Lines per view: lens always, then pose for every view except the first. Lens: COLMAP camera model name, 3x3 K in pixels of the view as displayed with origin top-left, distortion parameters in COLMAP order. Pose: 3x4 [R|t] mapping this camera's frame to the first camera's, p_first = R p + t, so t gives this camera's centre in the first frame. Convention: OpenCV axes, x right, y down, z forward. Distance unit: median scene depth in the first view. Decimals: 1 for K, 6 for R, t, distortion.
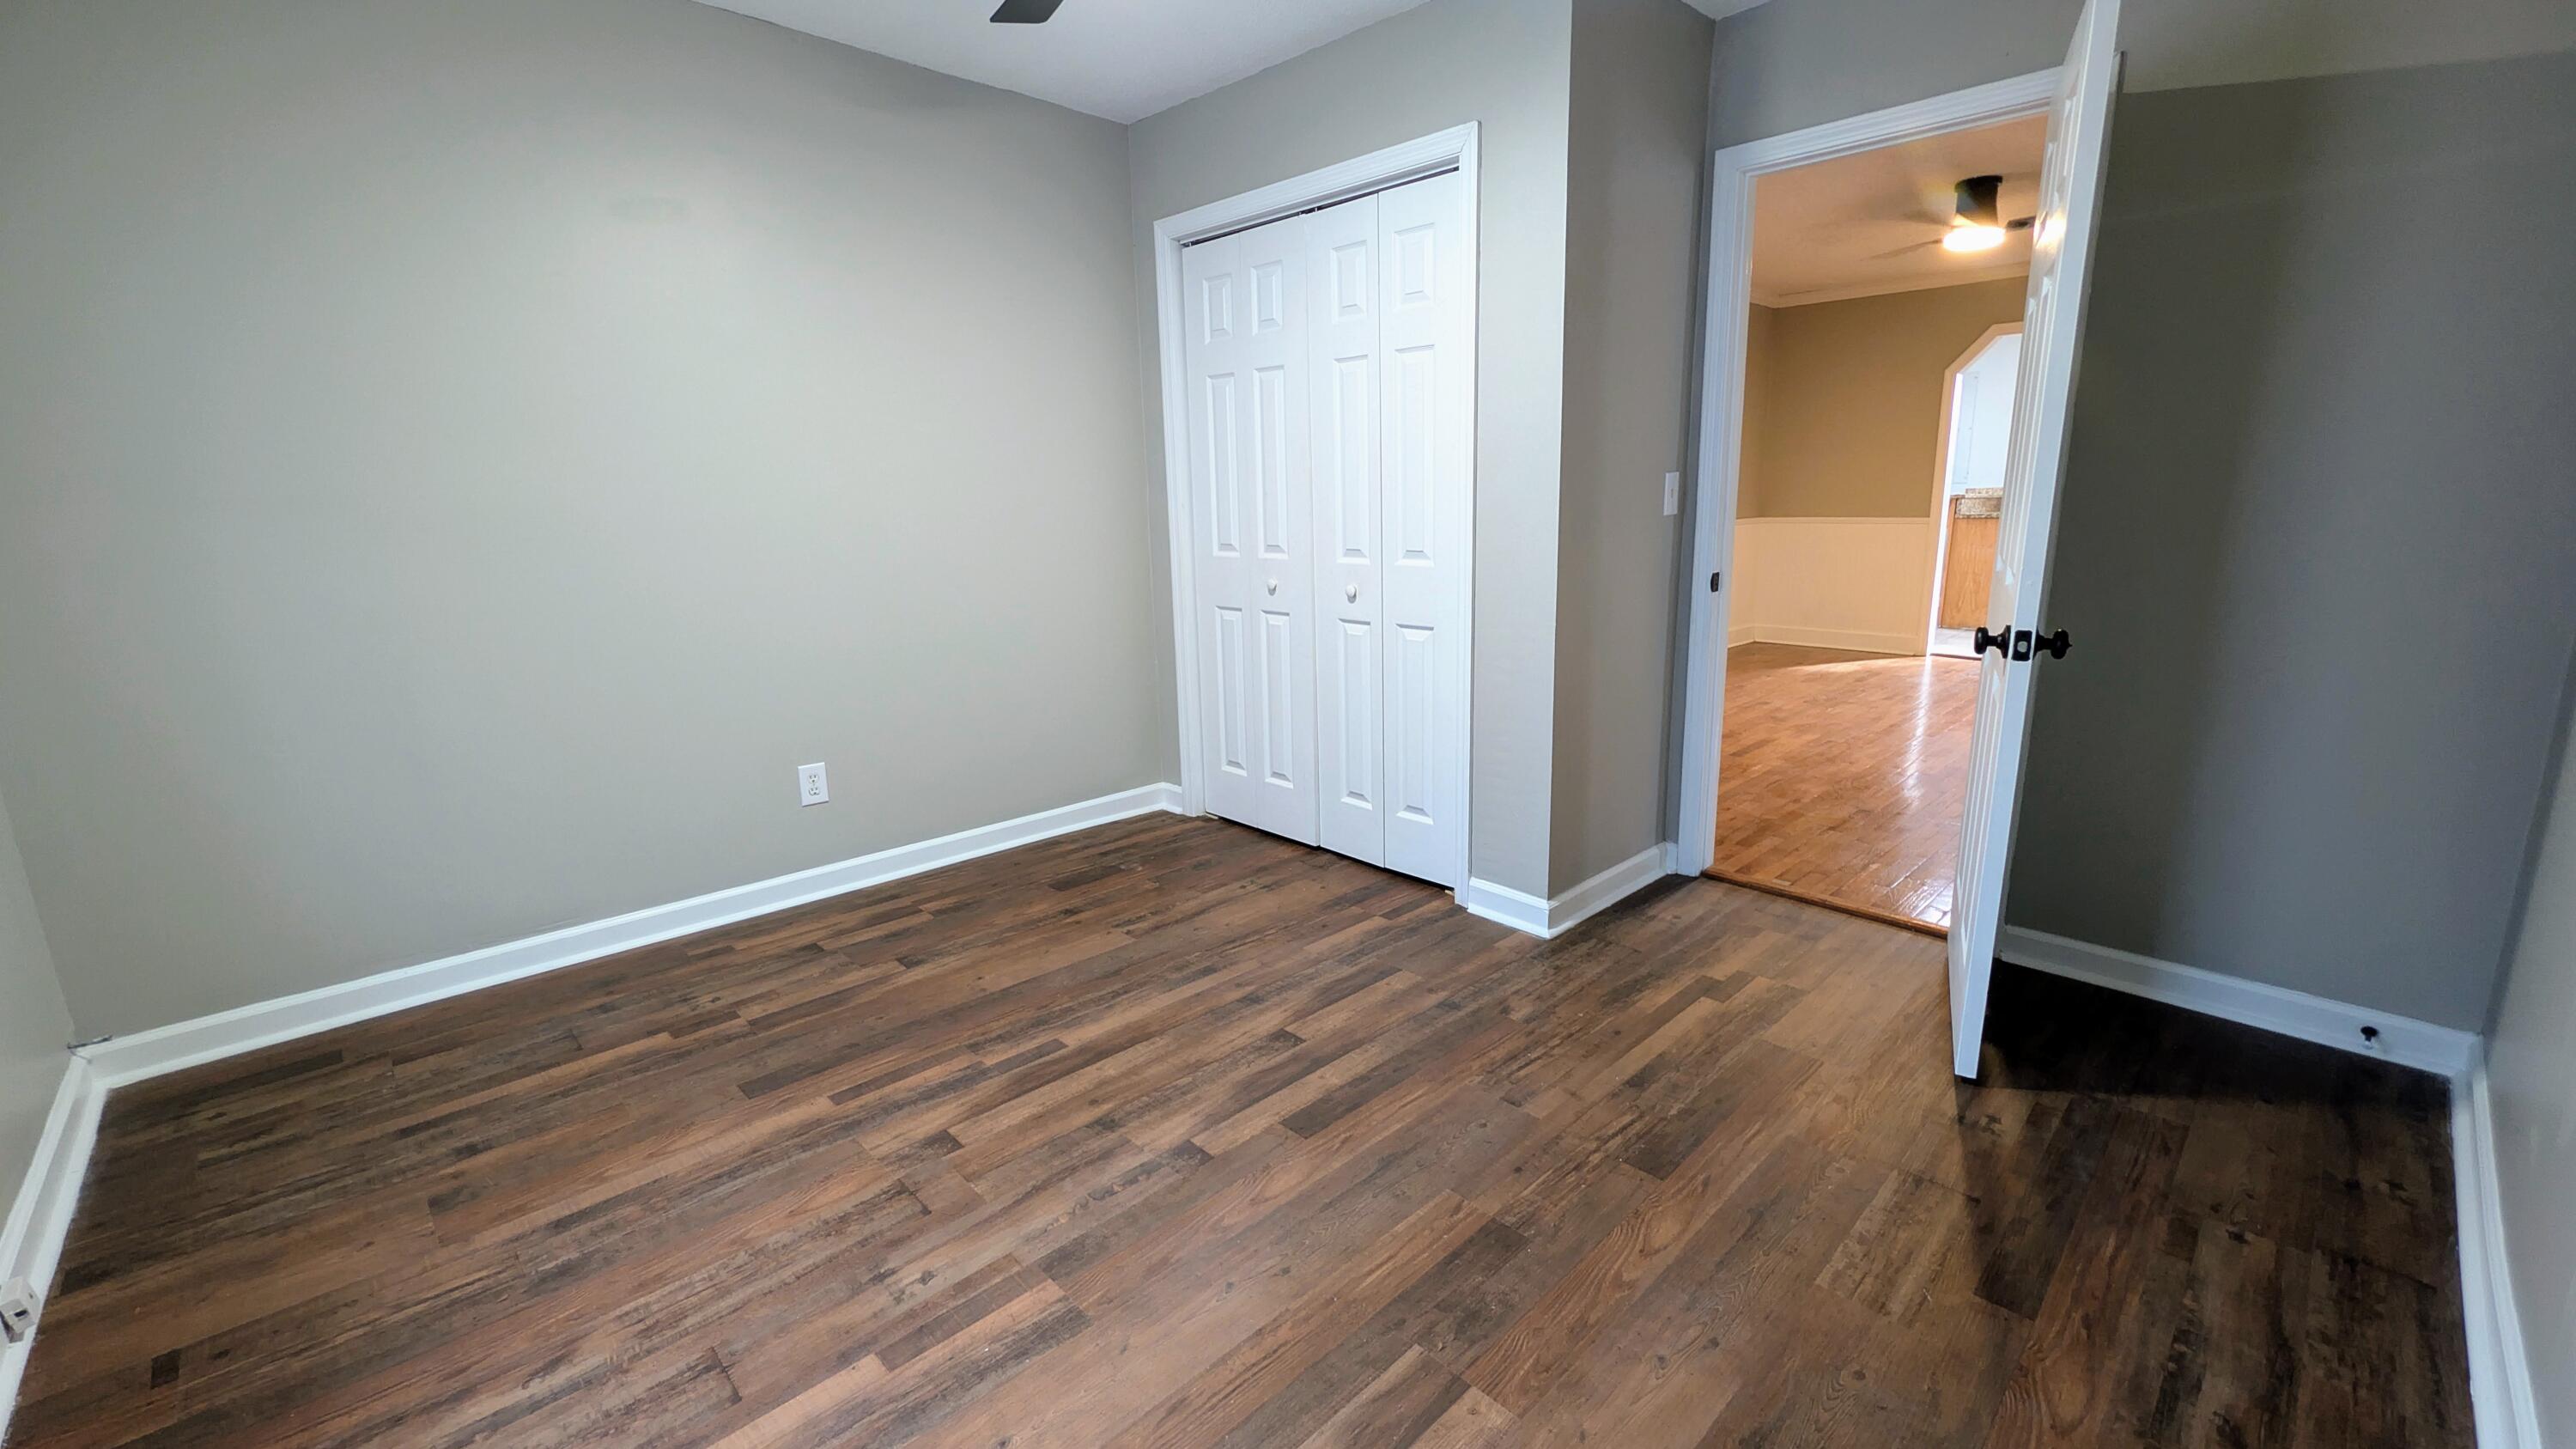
lens RADIAL K [[1027.4, 0, 1297.3], [0, 1027.4, 723.3], [0, 0, 1]] dist [-0.002564, -0.000038]
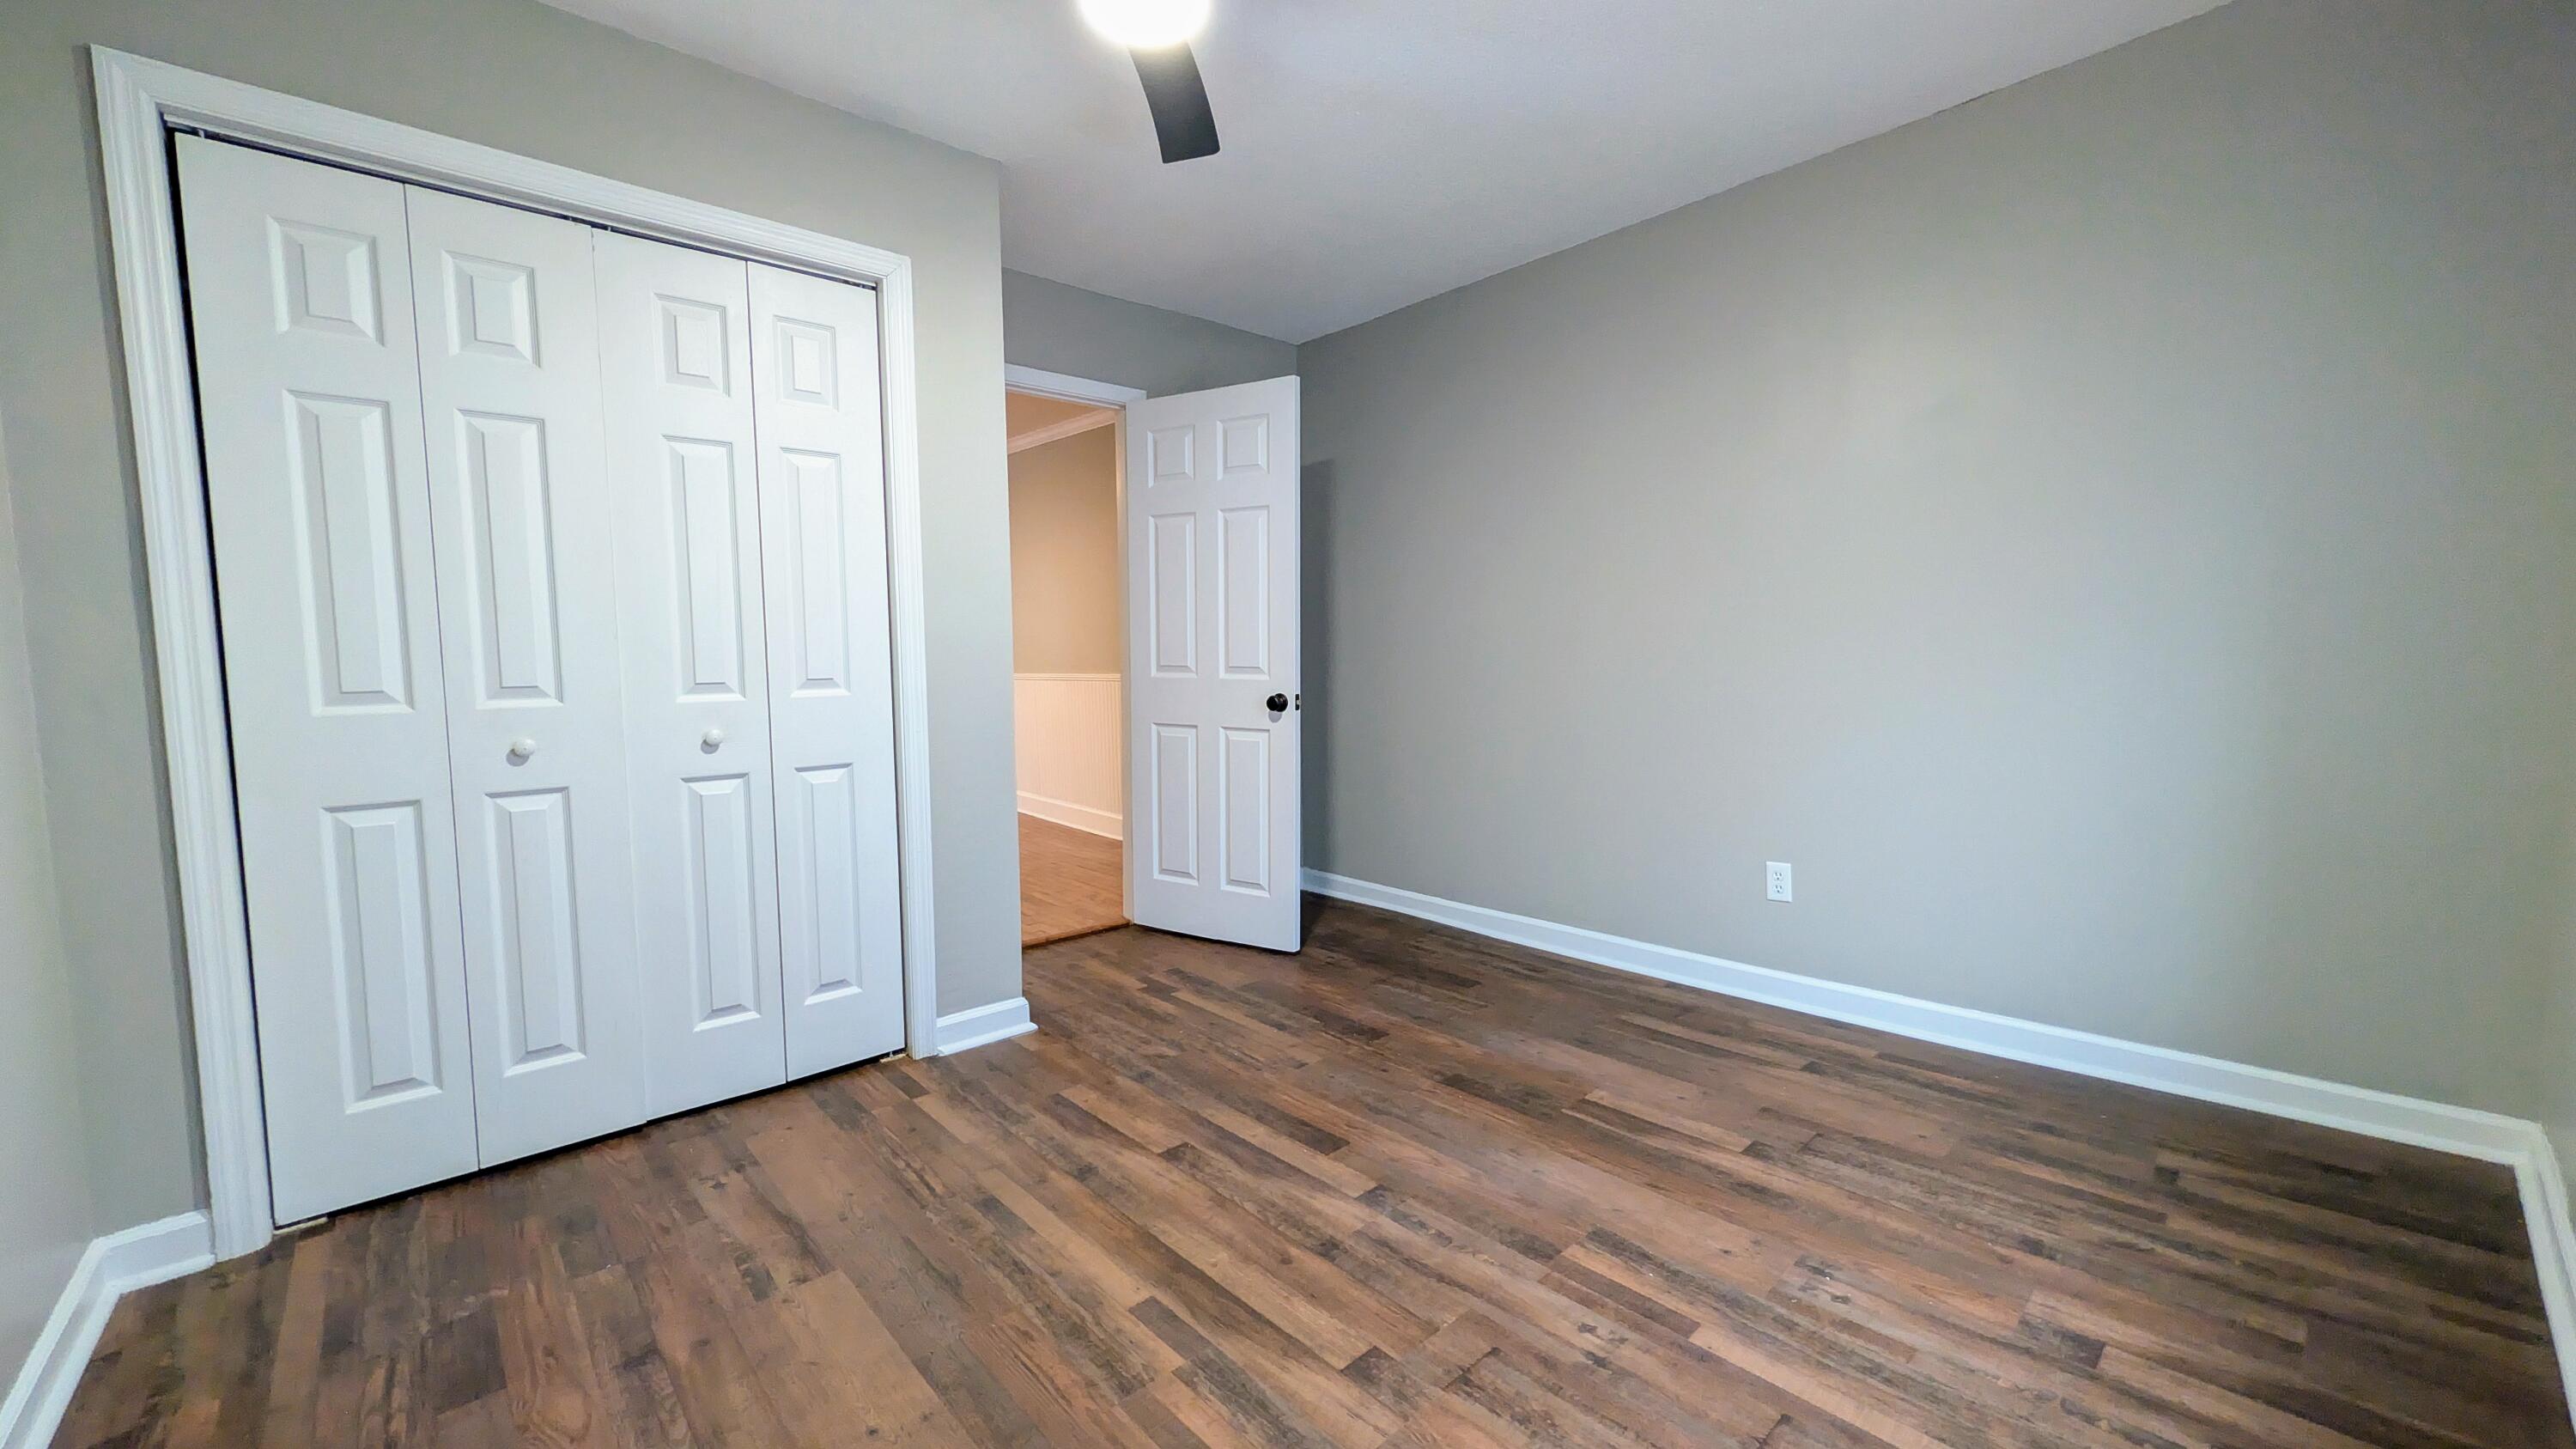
lens RADIAL K [[967.5, 0, 1293.5], [0, 967.5, 721.0], [0, 0, 1]] dist [-0.000924, -0.000051]
pose [[0.051614, -0.057455, 0.997013, -0.871805], [0.233740, 0.971309, 0.043873, -0.097781], [-0.970928, 0.230778, 0.063563, 0.735049]]
